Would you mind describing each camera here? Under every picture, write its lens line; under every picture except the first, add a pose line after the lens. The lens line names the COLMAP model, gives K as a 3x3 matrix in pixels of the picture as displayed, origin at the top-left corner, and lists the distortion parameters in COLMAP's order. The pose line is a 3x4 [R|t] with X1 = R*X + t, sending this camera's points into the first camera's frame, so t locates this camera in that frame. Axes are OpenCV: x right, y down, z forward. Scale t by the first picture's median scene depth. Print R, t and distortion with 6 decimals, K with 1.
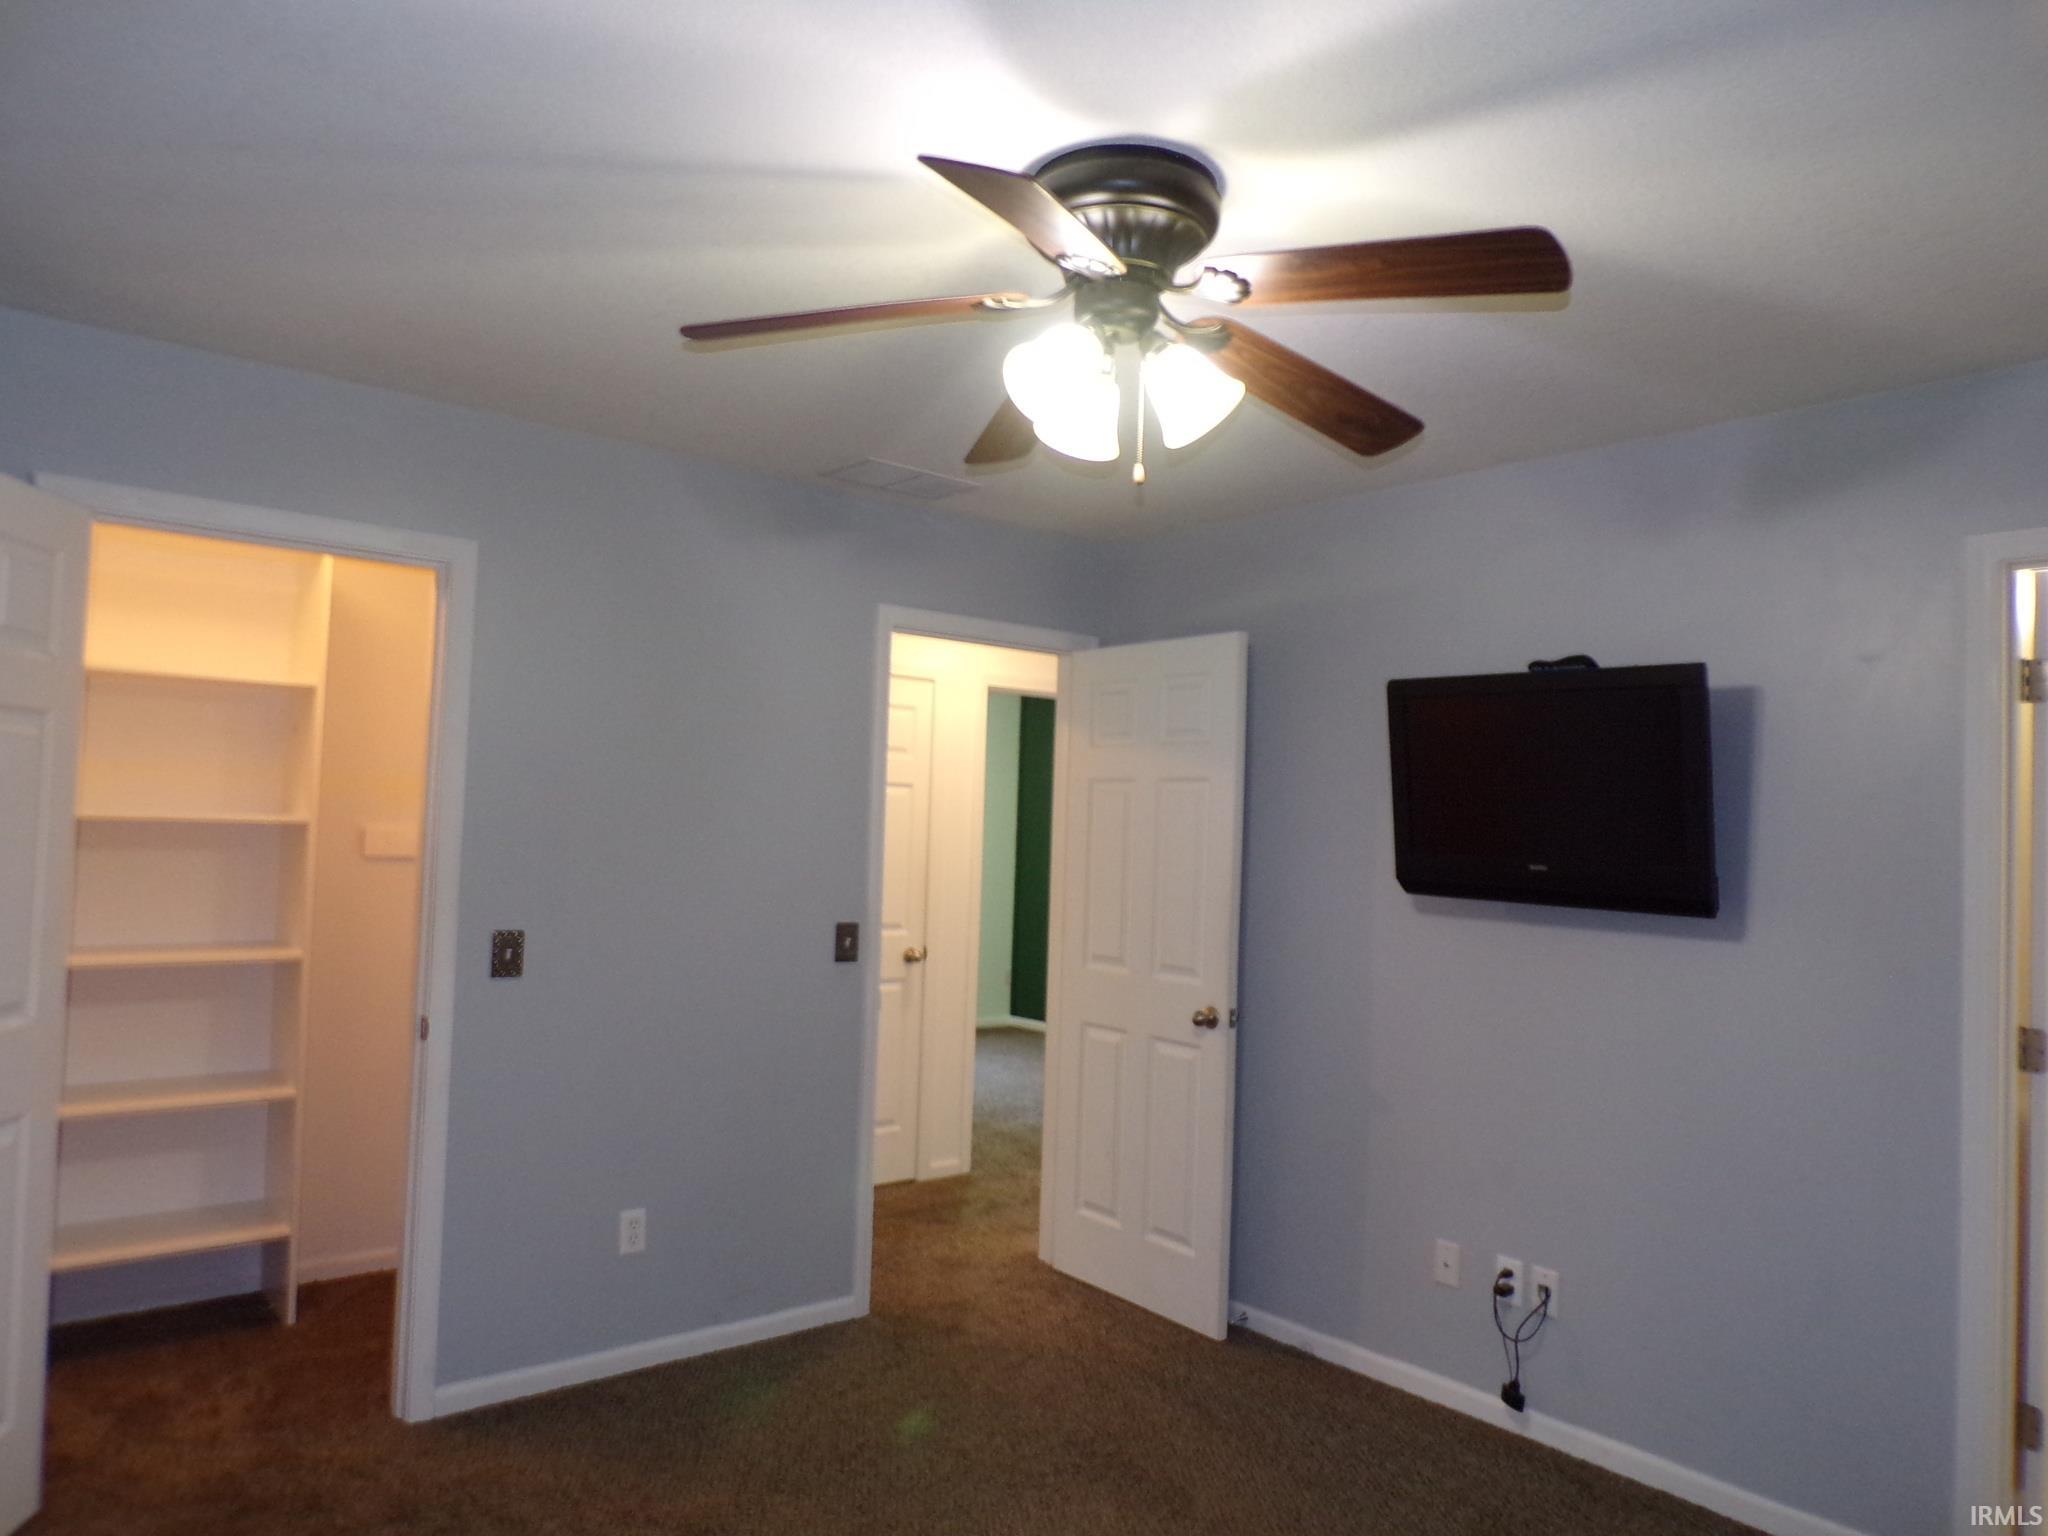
lens RADIAL K [[1388.4, 0, 1024.0], [0, 1388.4, 768.0], [0, 0, 1]] dist [-0.014640, 0.039357]
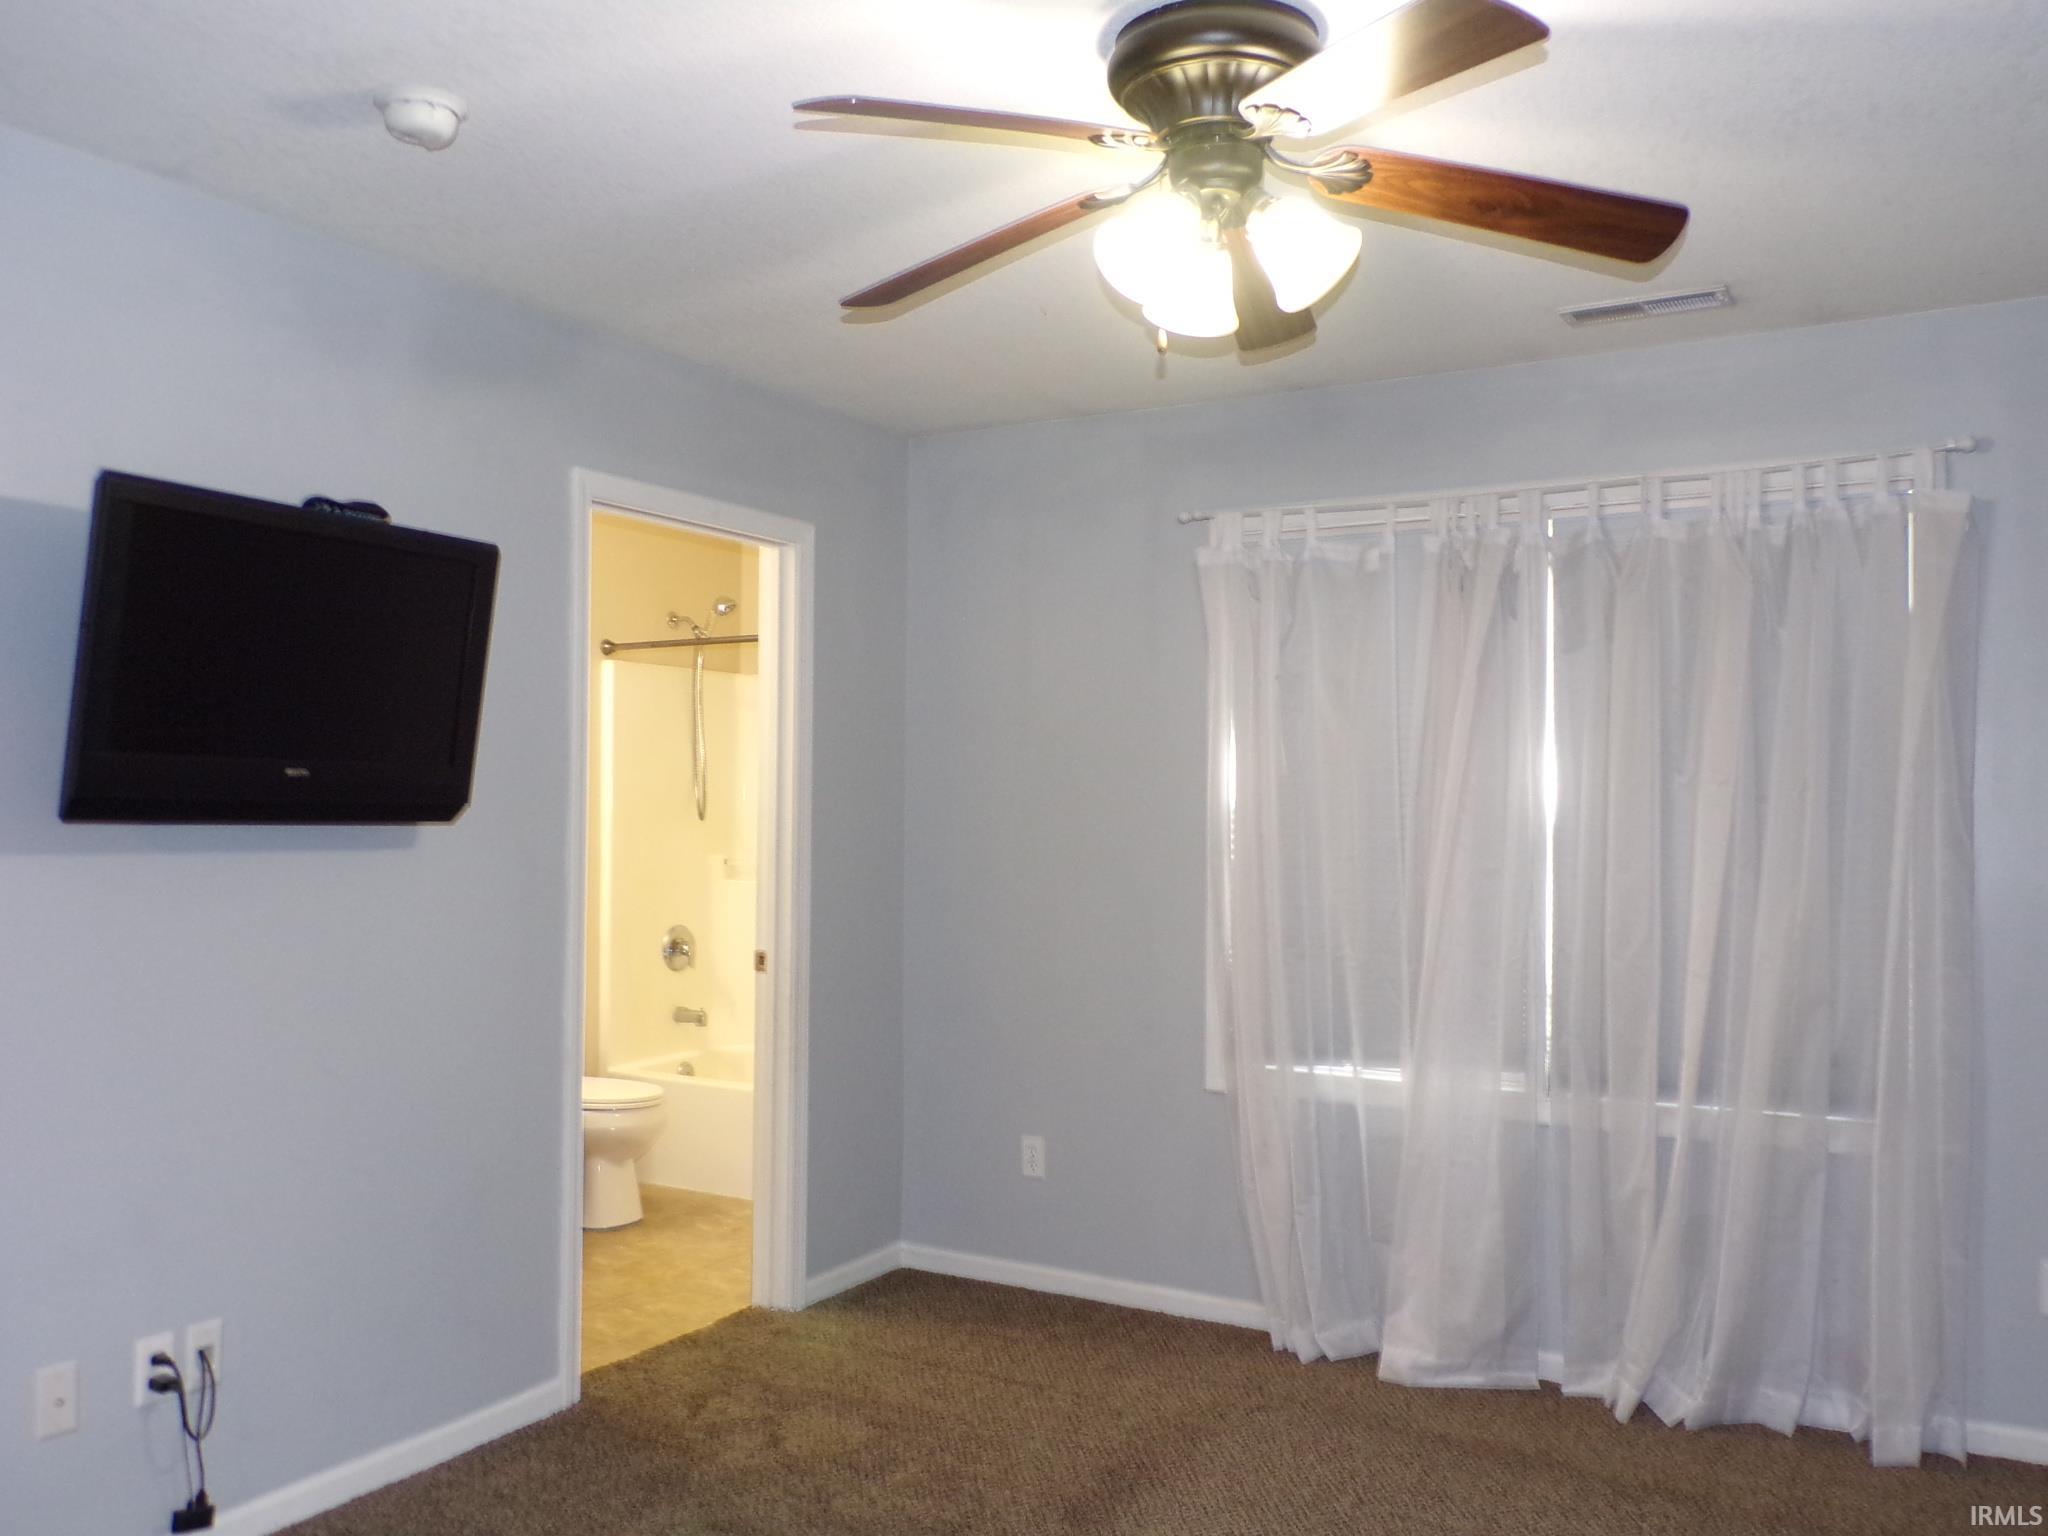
lens RADIAL K [[1660.6, 0, 1024.0], [0, 1660.6, 768.0], [0, 0, 1]] dist [0.001219, 0.000796]
pose [[-0.353149, -0.010892, 0.935504, -0.603461], [-0.052376, 0.998594, -0.008145, 0.056622], [-0.934100, -0.051874, -0.353223, 0.947285]]
